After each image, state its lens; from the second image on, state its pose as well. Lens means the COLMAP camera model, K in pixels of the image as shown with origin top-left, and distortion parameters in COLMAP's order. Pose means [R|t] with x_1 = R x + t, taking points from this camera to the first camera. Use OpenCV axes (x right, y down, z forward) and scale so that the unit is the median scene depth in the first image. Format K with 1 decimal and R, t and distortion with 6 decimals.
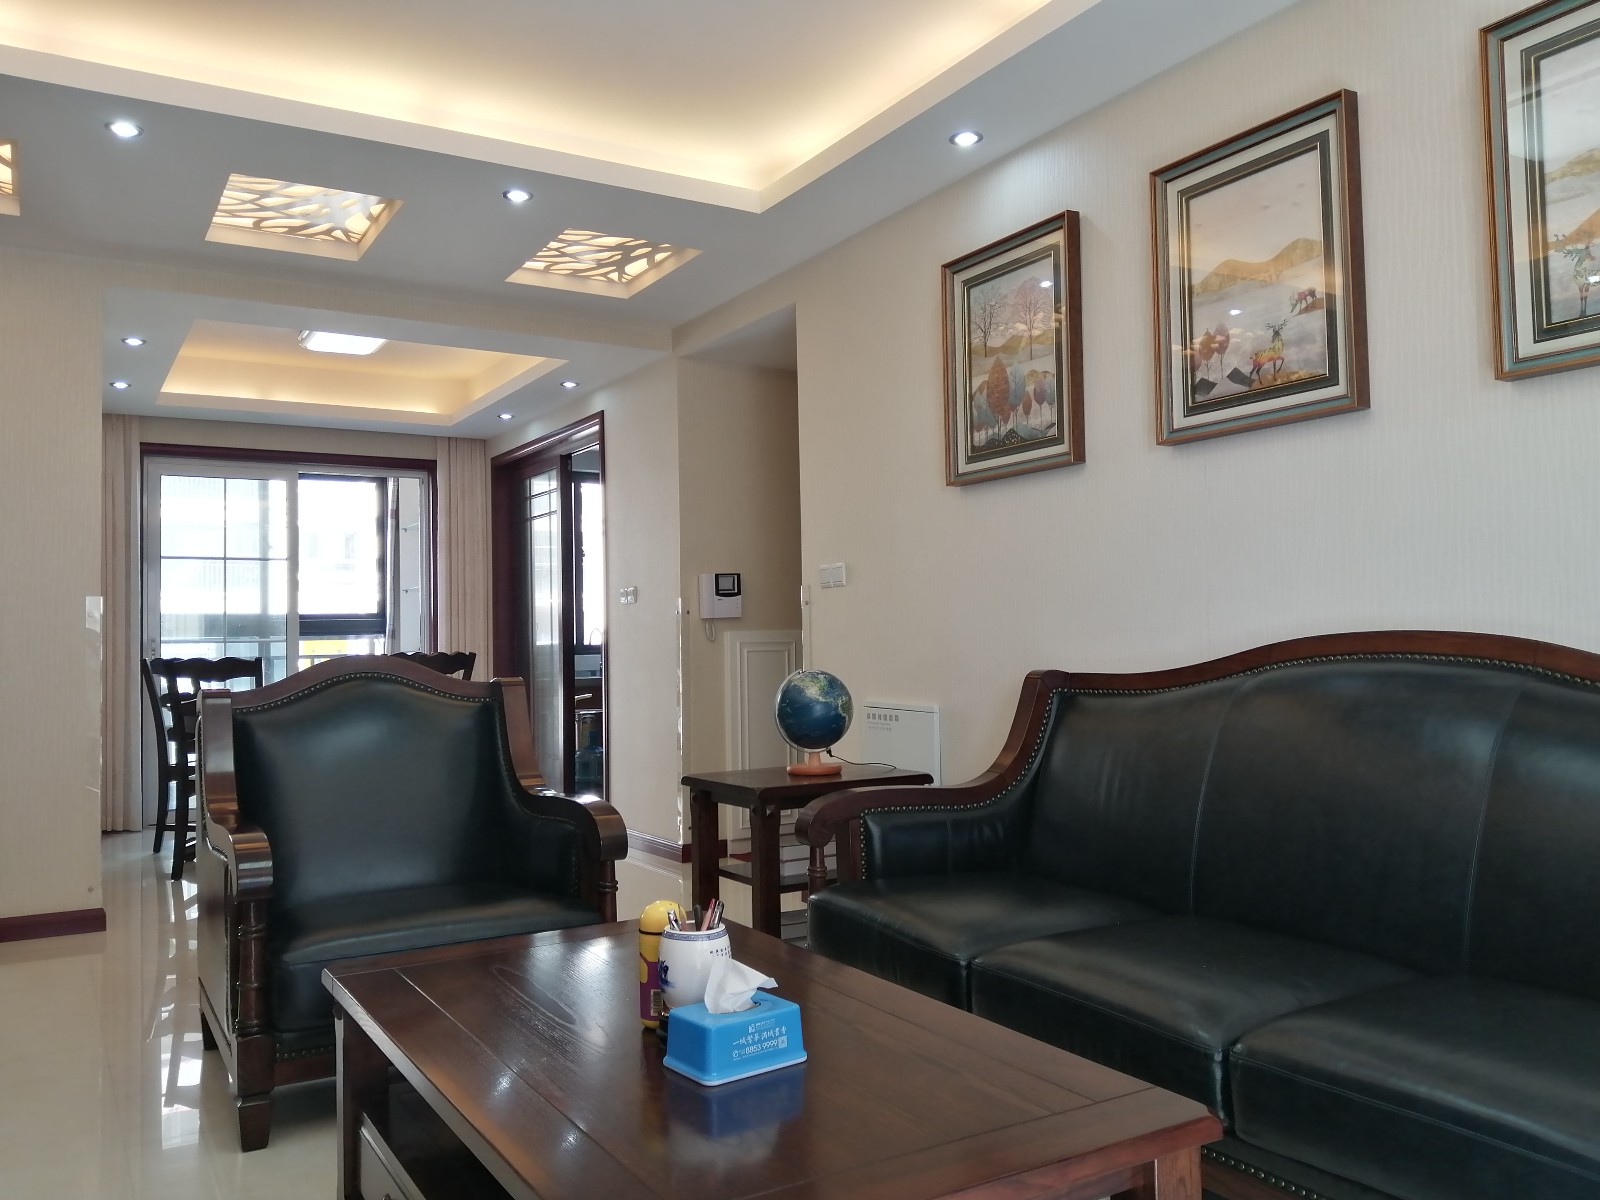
lens RADIAL K [[1254.7, 0, 800.0], [0, 1254.7, 600.0], [0, 0, 1]] dist [0.007804, -0.002593]
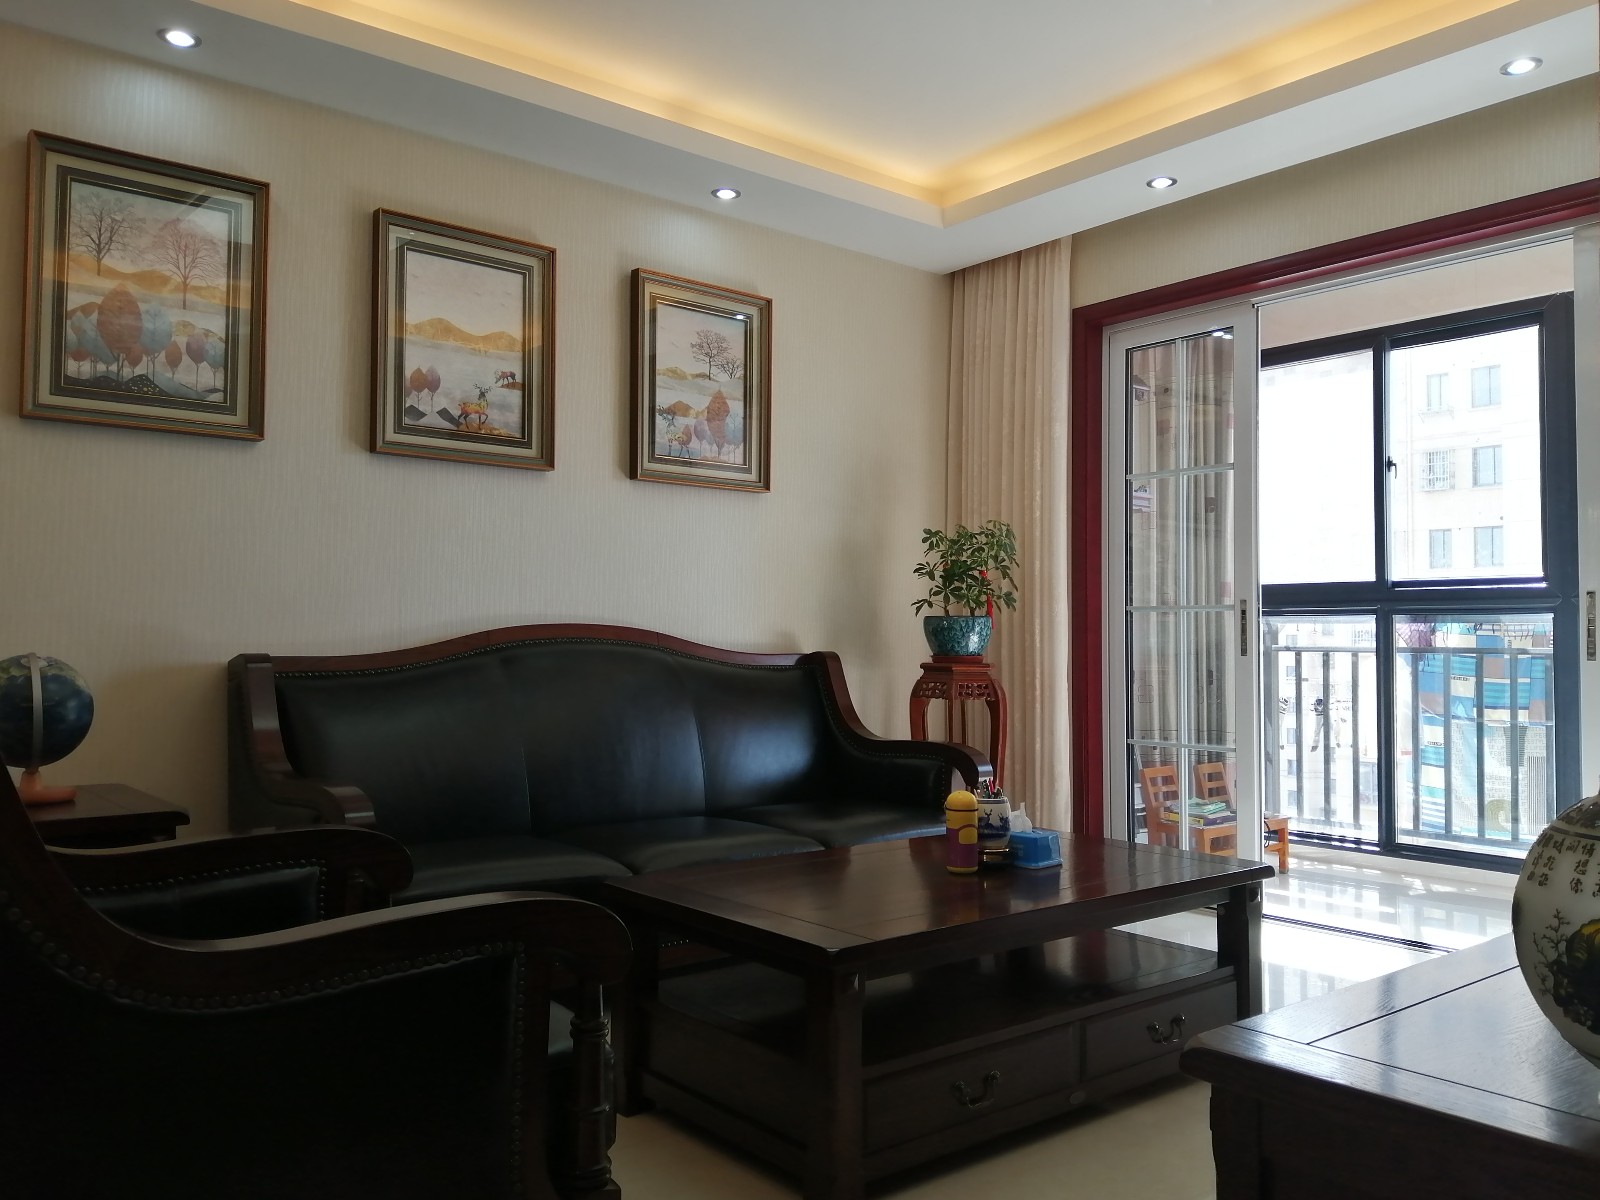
lens RADIAL K [[1254.7, 0, 800.0], [0, 1254.7, 600.0], [0, 0, 1]] dist [0.007804, -0.002593]
pose [[-0.139451, 0.051683, 0.988879, -0.890519], [-0.043272, 0.997365, -0.058229, 0.059114], [-0.989283, -0.050911, -0.136847, 0.792429]]
